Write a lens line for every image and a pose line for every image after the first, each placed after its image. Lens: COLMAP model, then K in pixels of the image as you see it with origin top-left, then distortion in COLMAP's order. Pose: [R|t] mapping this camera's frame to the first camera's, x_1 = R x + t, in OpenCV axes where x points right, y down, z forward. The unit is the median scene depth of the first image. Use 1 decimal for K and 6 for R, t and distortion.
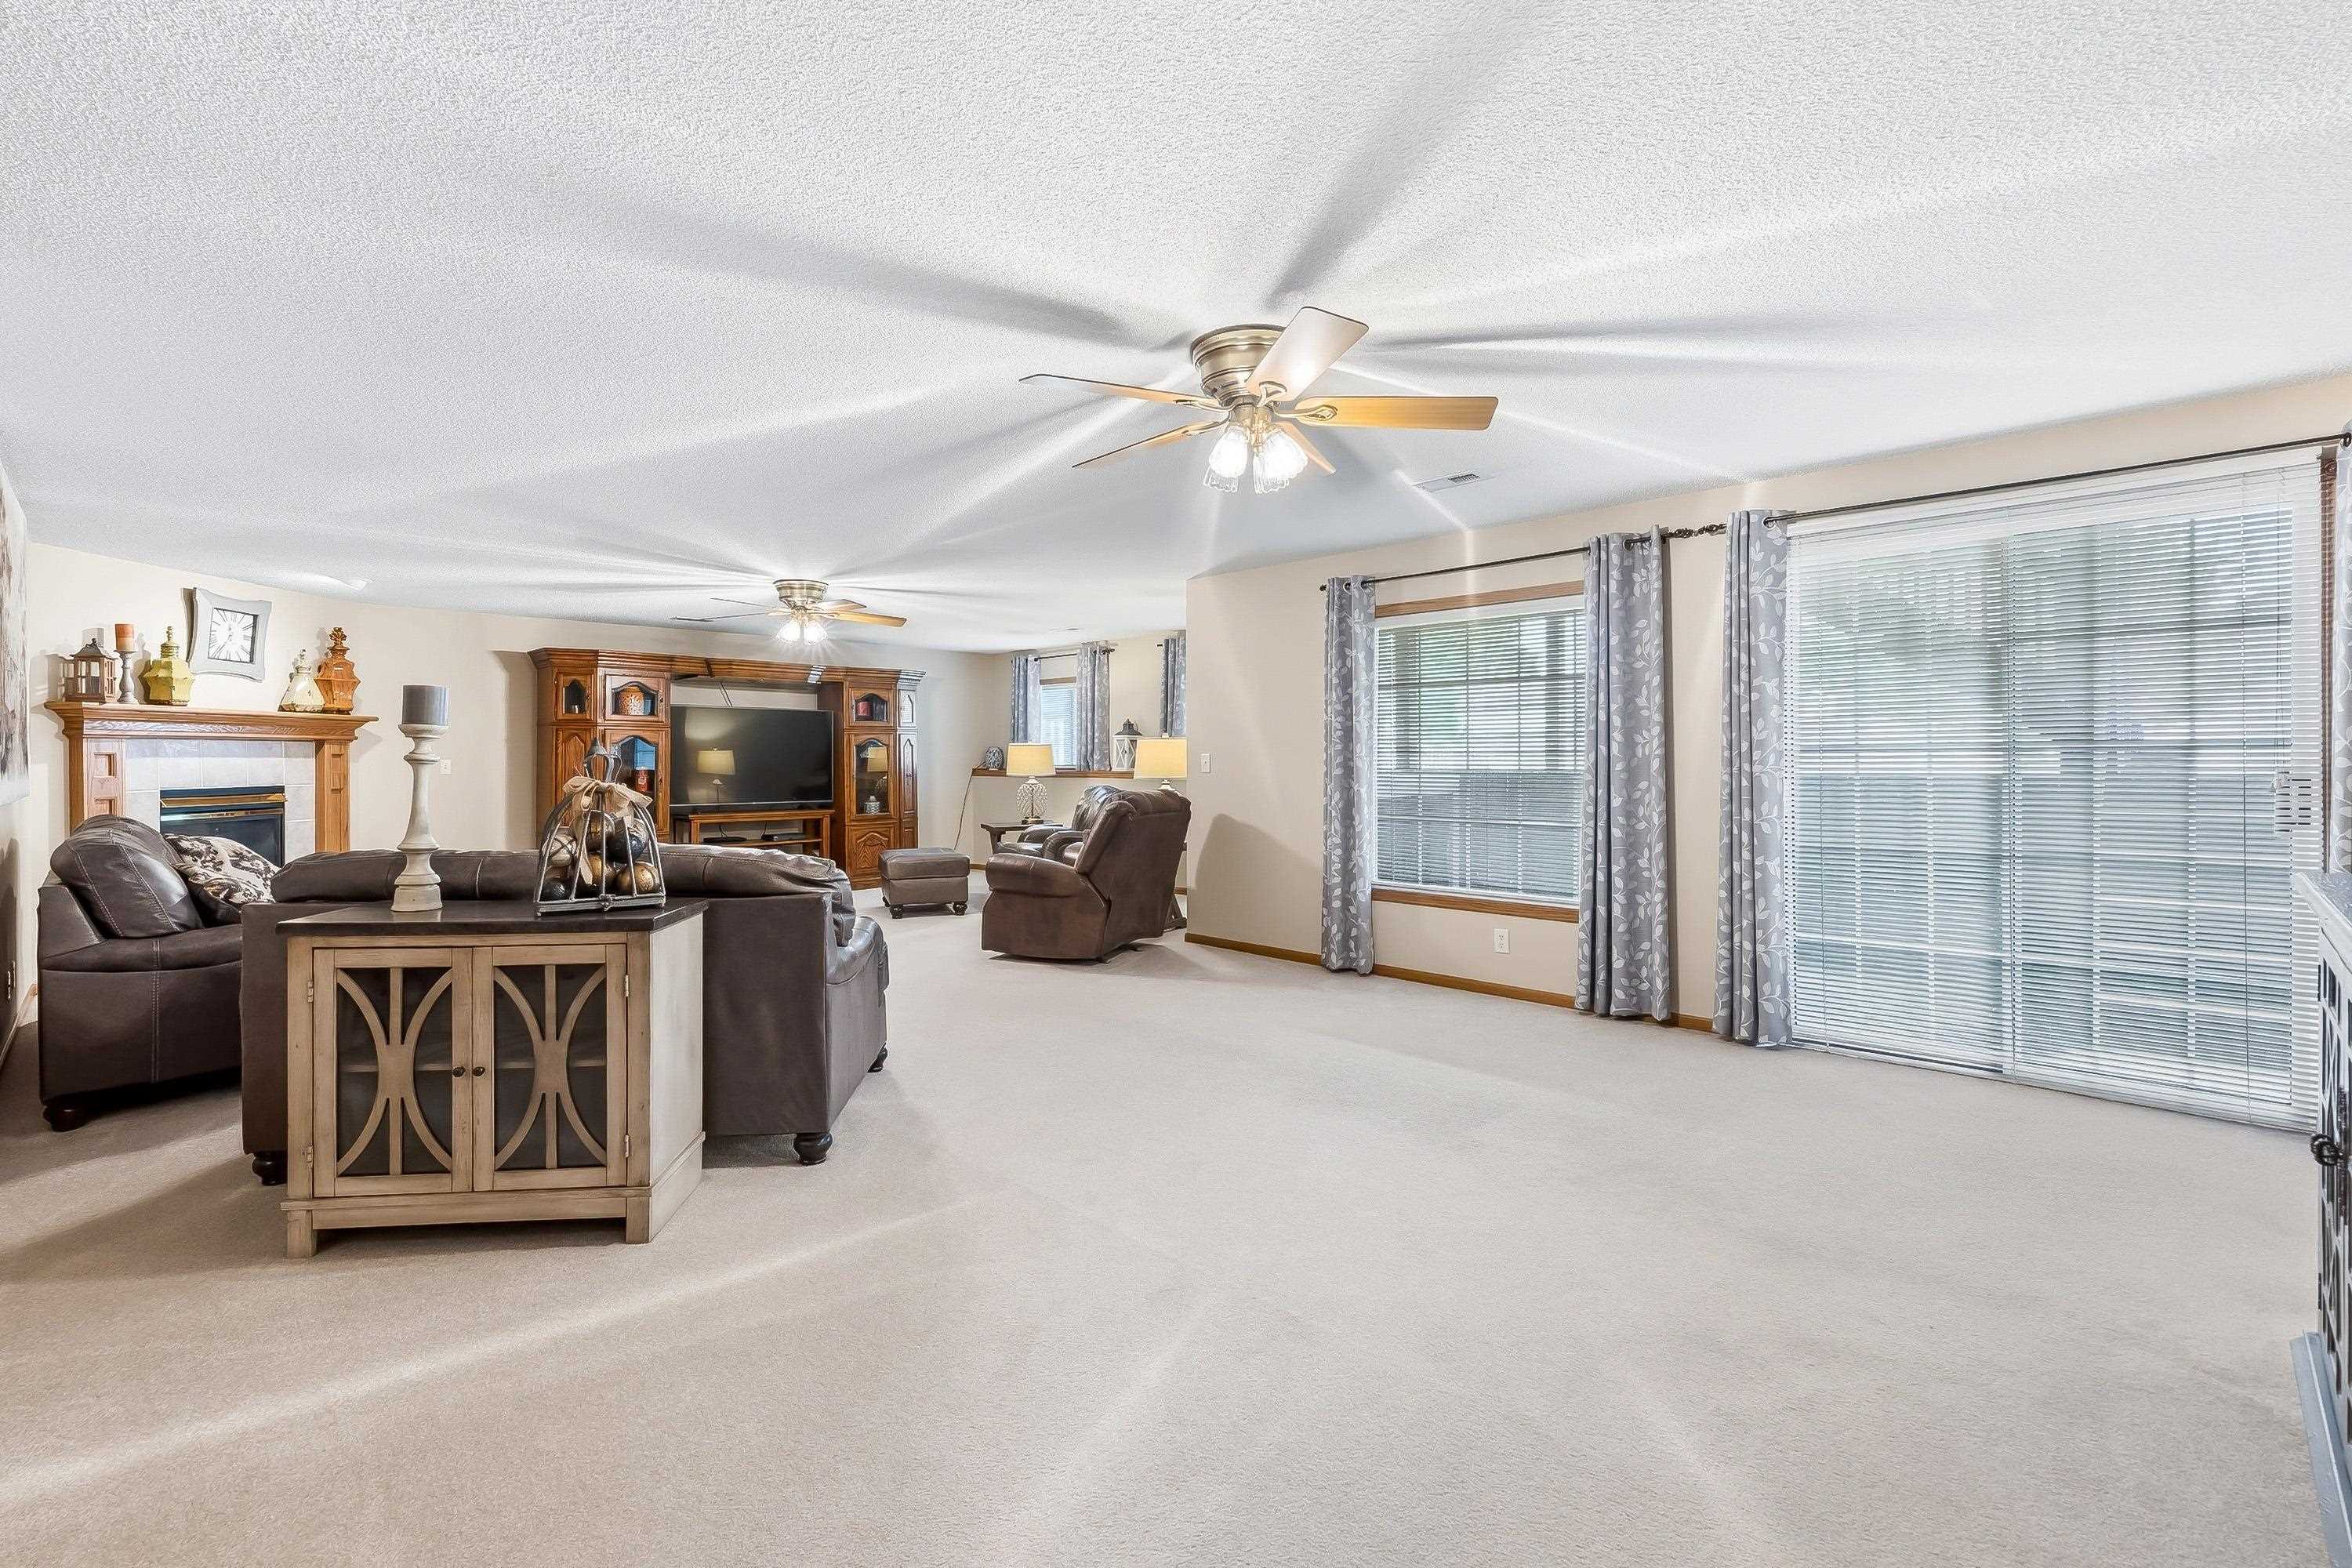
lens RADIAL K [[1014.9, 0, 1176.0], [0, 1014.9, 784.0], [0, 0, 1]] dist [0.000767, 0.000089]
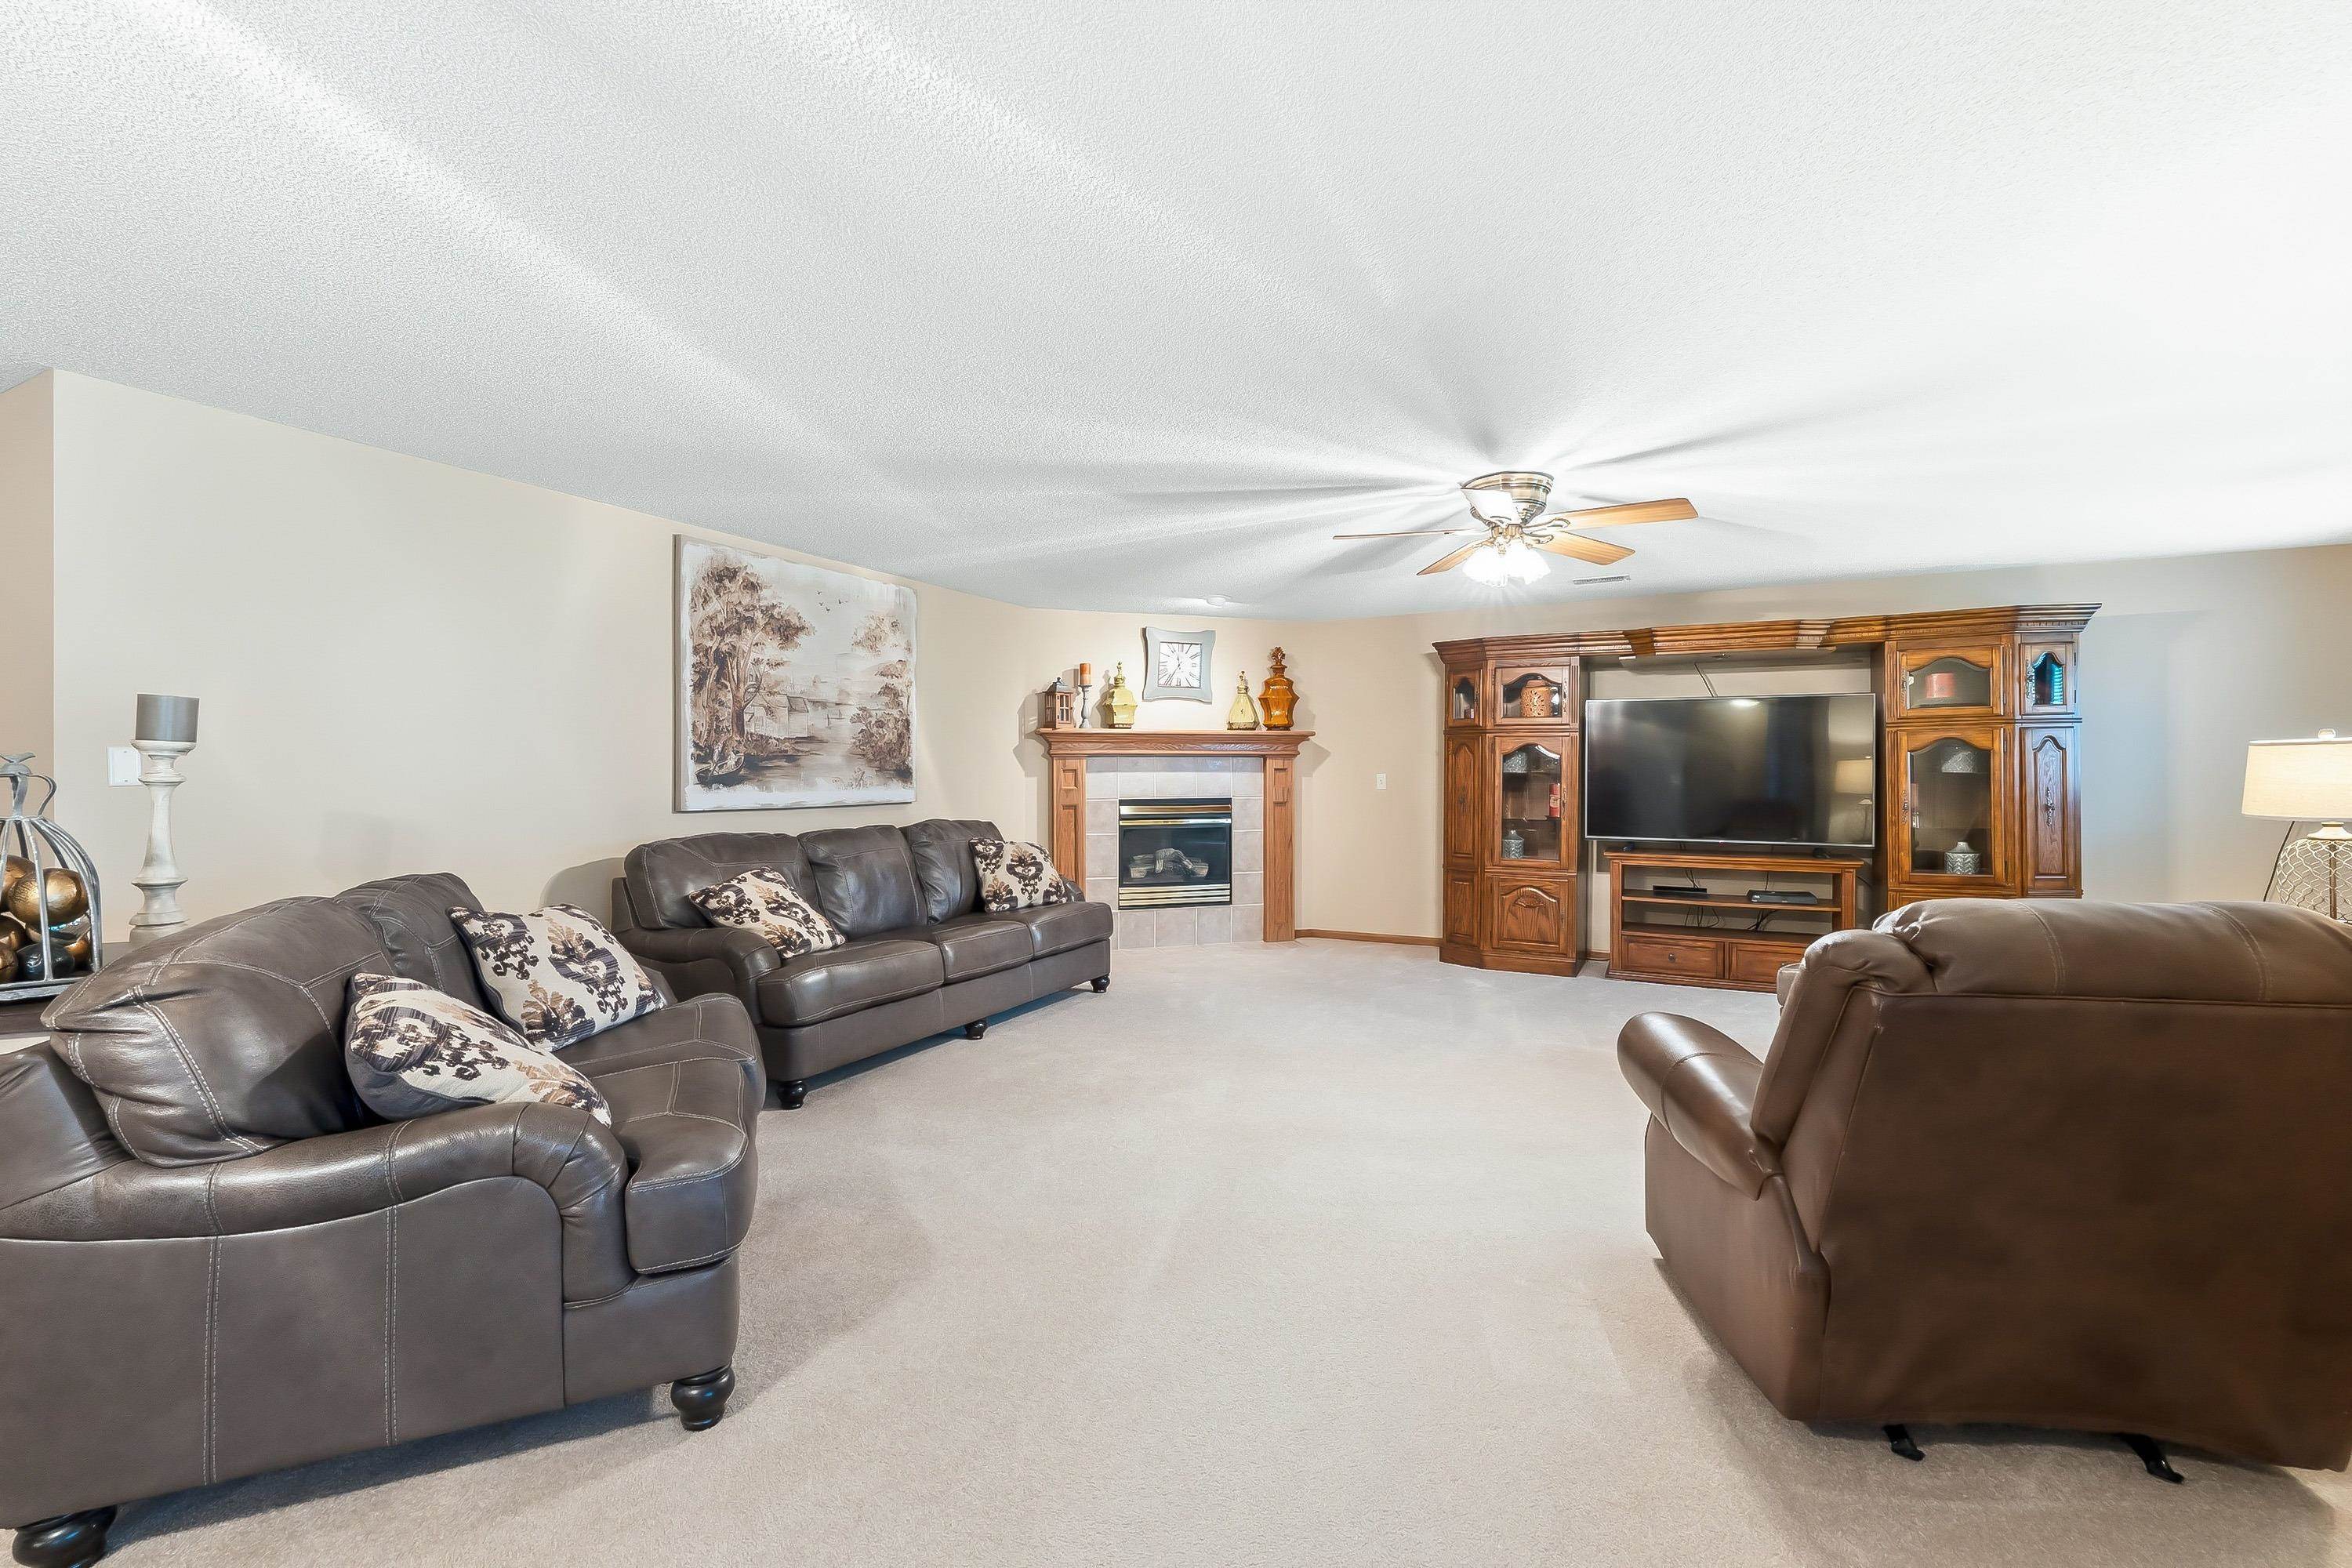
lens RADIAL K [[1014.9, 0, 1176.0], [0, 1014.9, 784.0], [0, 0, 1]] dist [0.000767, 0.000089]
pose [[0.308098, 0.013378, -0.951260, 0.133476], [-0.024275, 0.999686, 0.006196, -0.017828], [0.951045, 0.021183, 0.308326, 0.586051]]
